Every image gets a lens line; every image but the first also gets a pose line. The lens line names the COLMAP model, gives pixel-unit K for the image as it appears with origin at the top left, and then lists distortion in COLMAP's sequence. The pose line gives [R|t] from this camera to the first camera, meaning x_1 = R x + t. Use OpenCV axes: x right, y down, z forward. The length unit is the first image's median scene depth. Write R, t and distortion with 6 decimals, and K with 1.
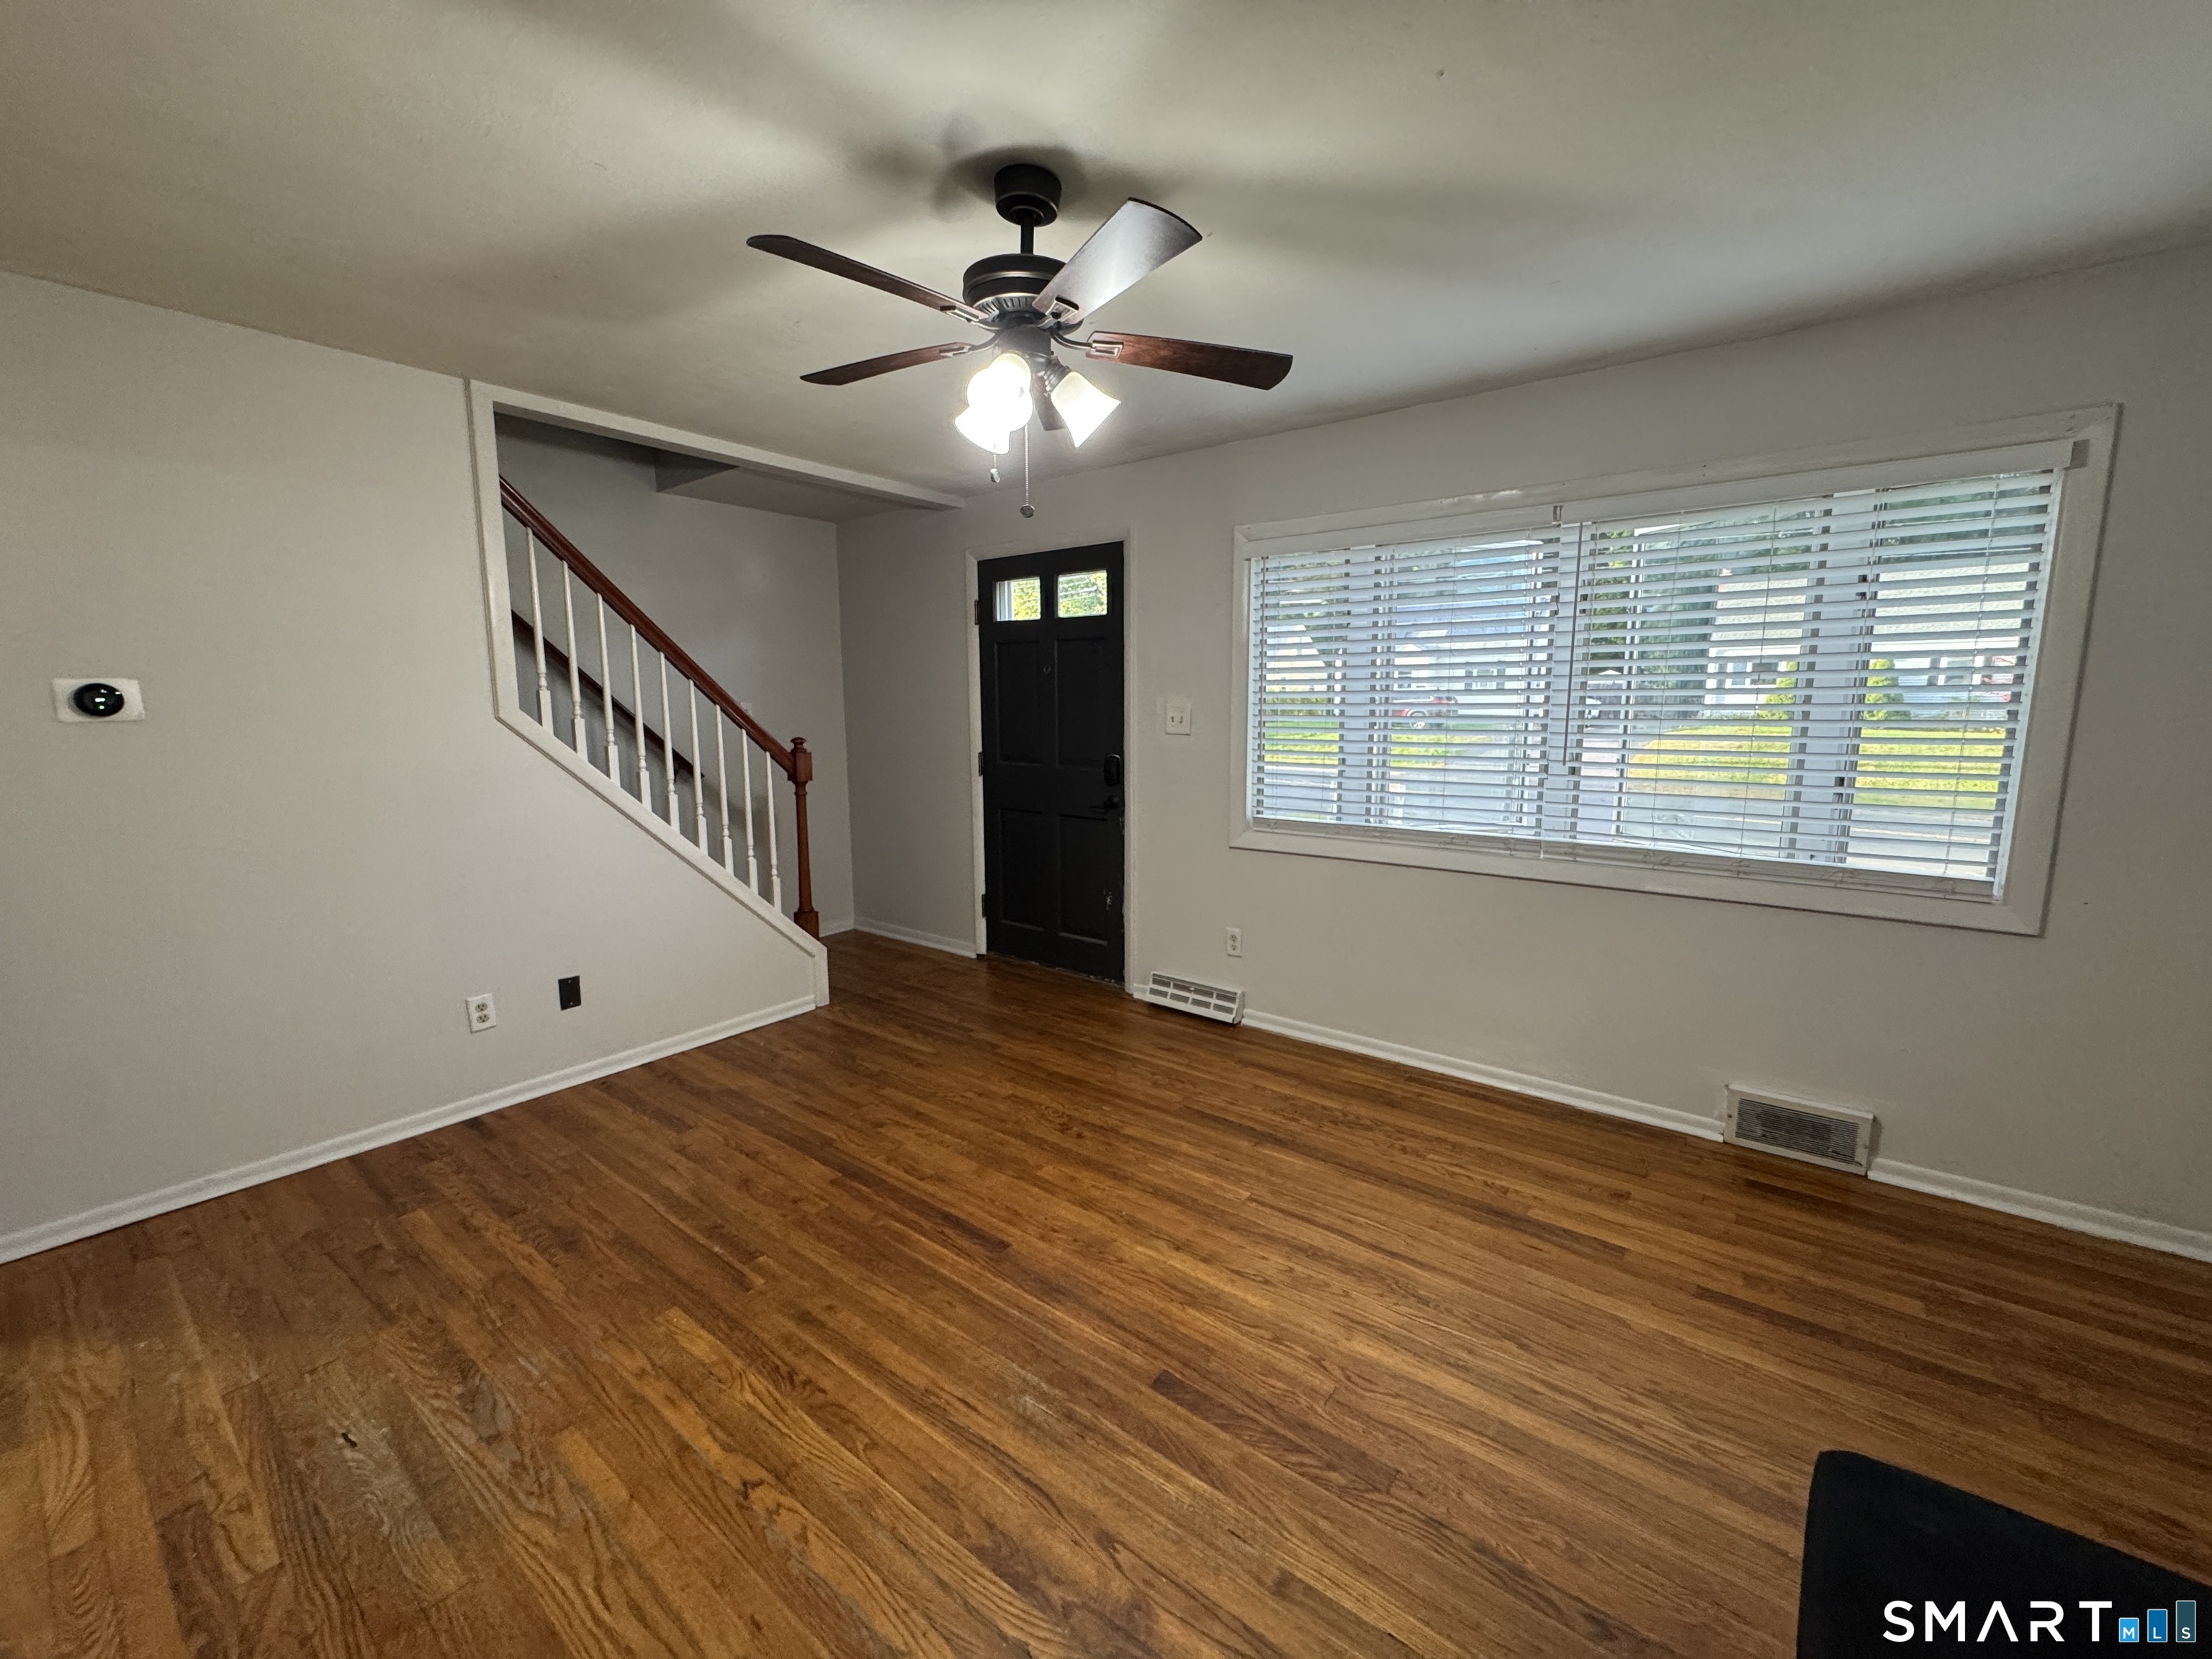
lens RADIAL K [[889.3, 0, 1102.5], [0, 889.3, 824.4], [0, 0, 1]] dist [-0.003103, -0.000087]
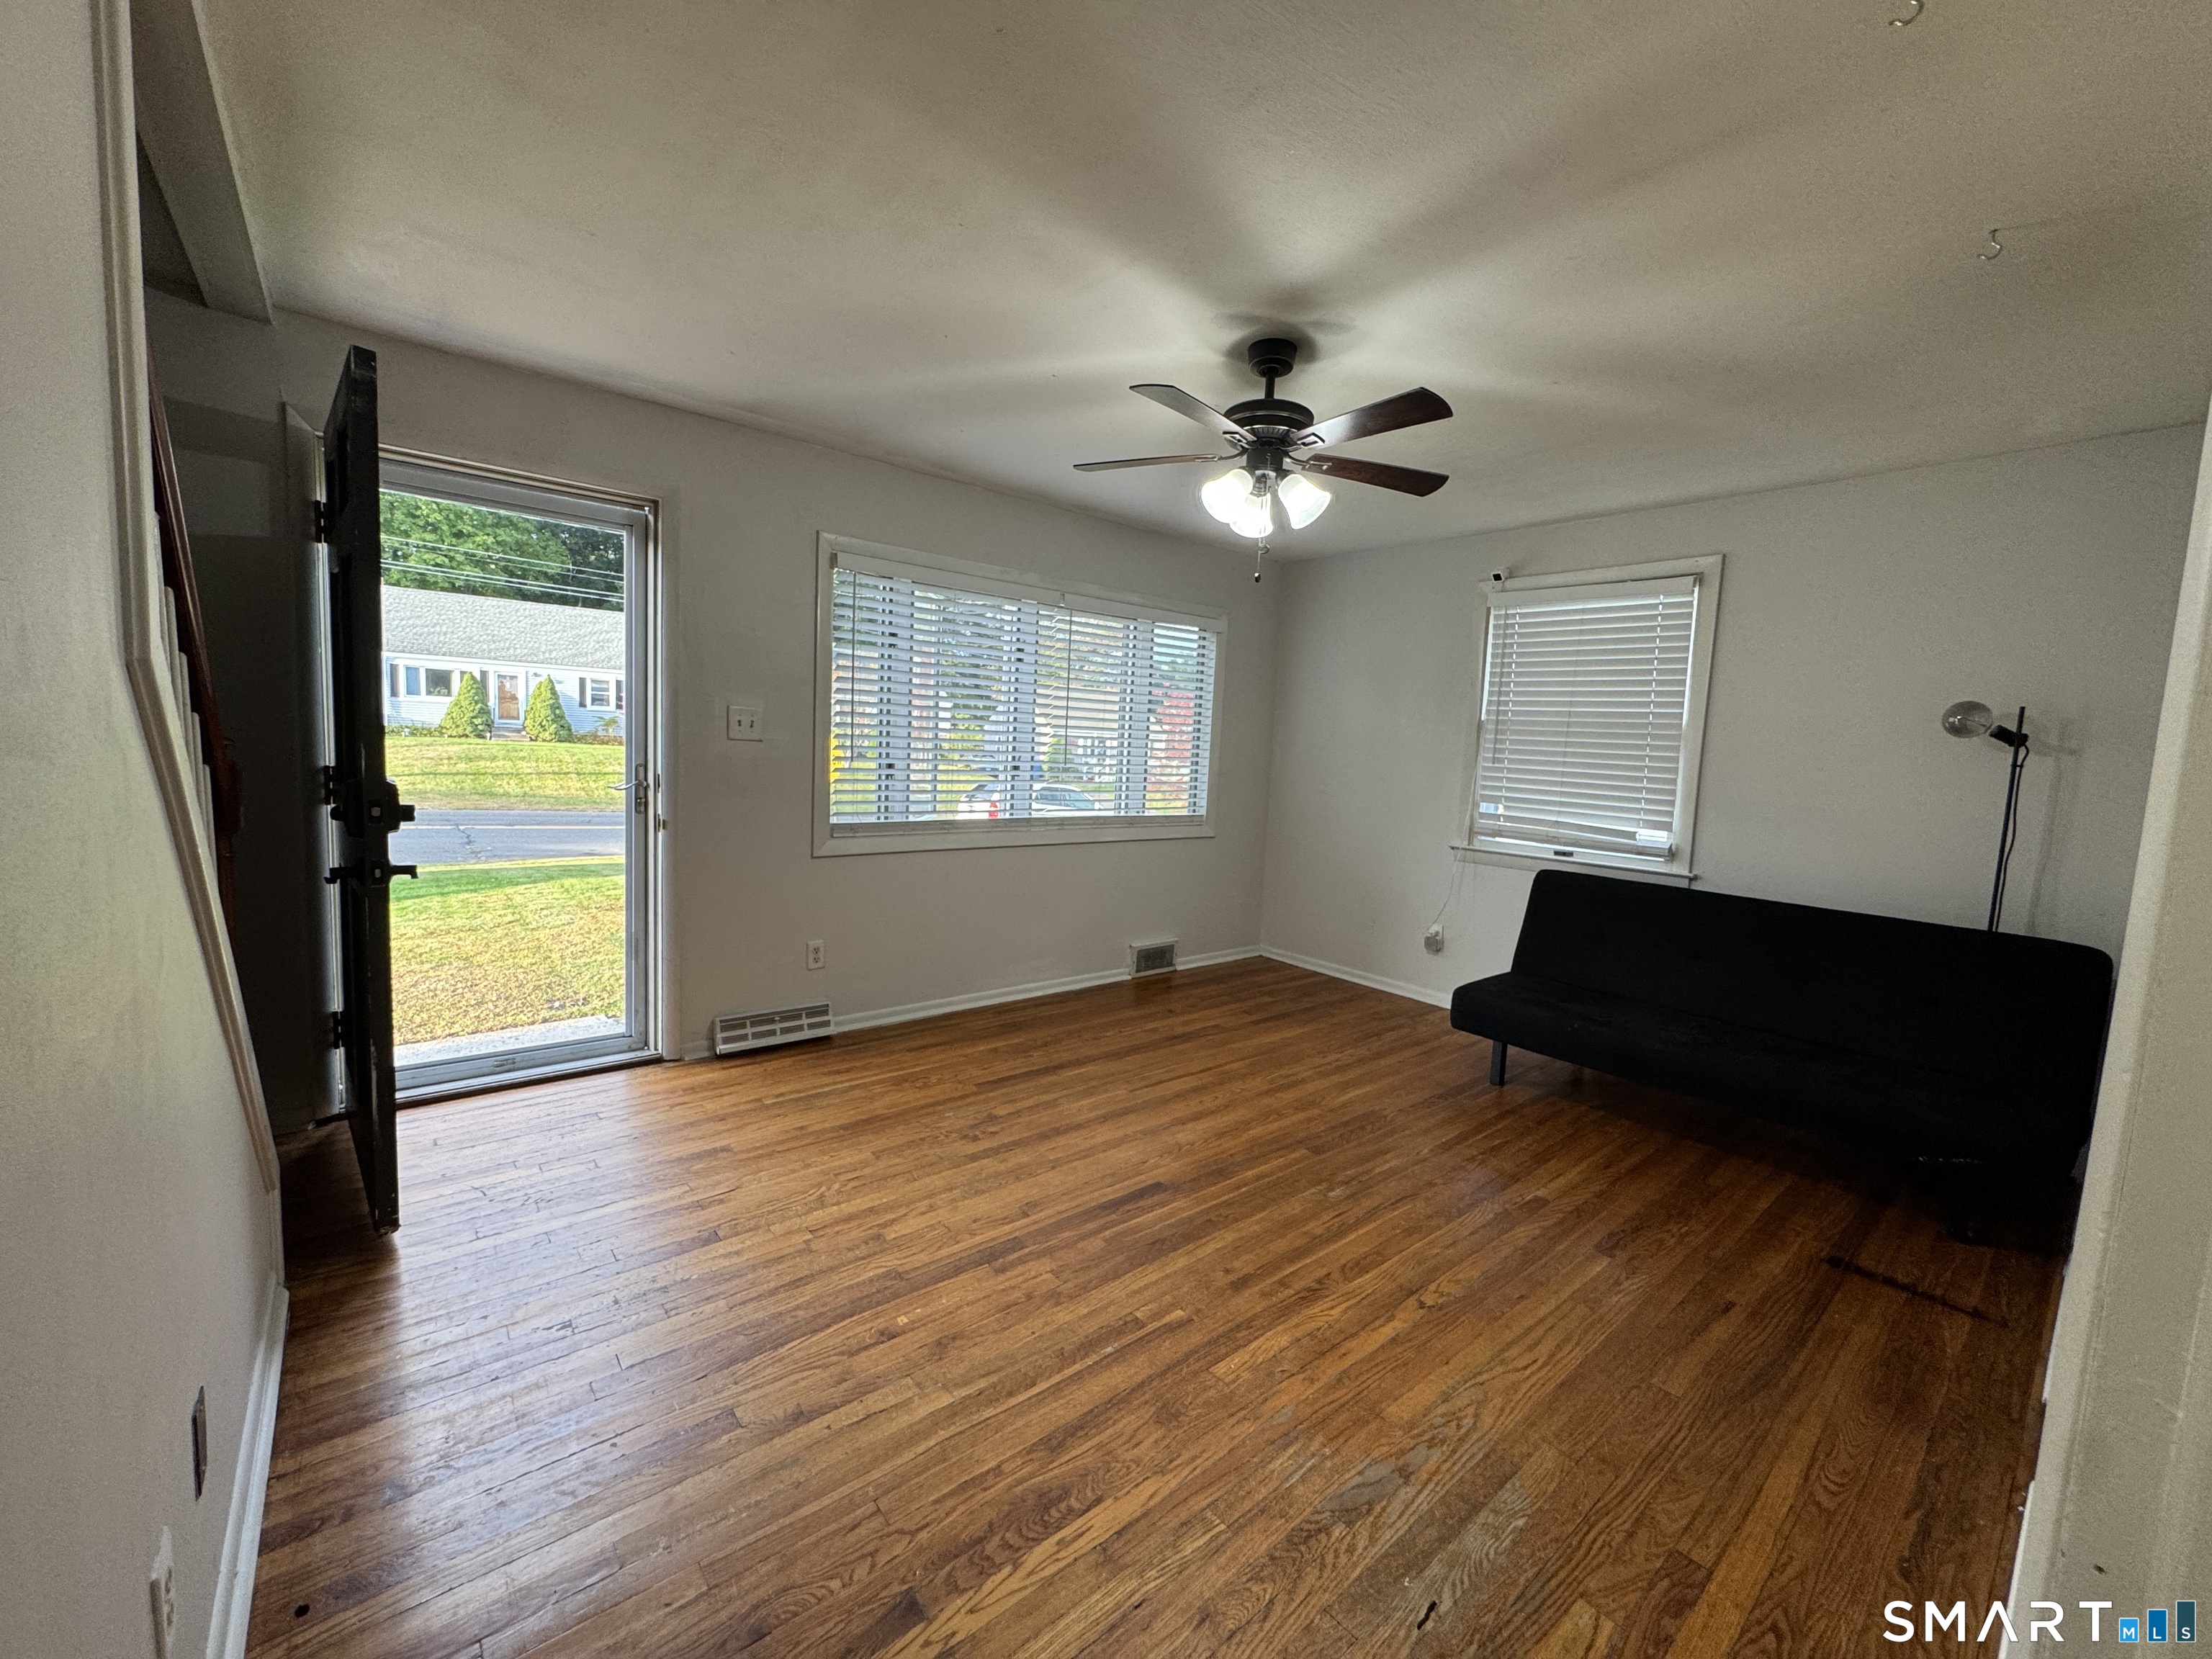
lens RADIAL K [[889.3, 0, 1104.3], [0, 889.3, 830.1], [0, 0, 1]] dist [-0.003103, -0.000087]
pose [[0.207101, -0.081787, 0.974895, -1.219458], [0.088180, 0.994004, 0.064658, -0.065823], [-0.974337, 0.072575, 0.213071, 0.792275]]
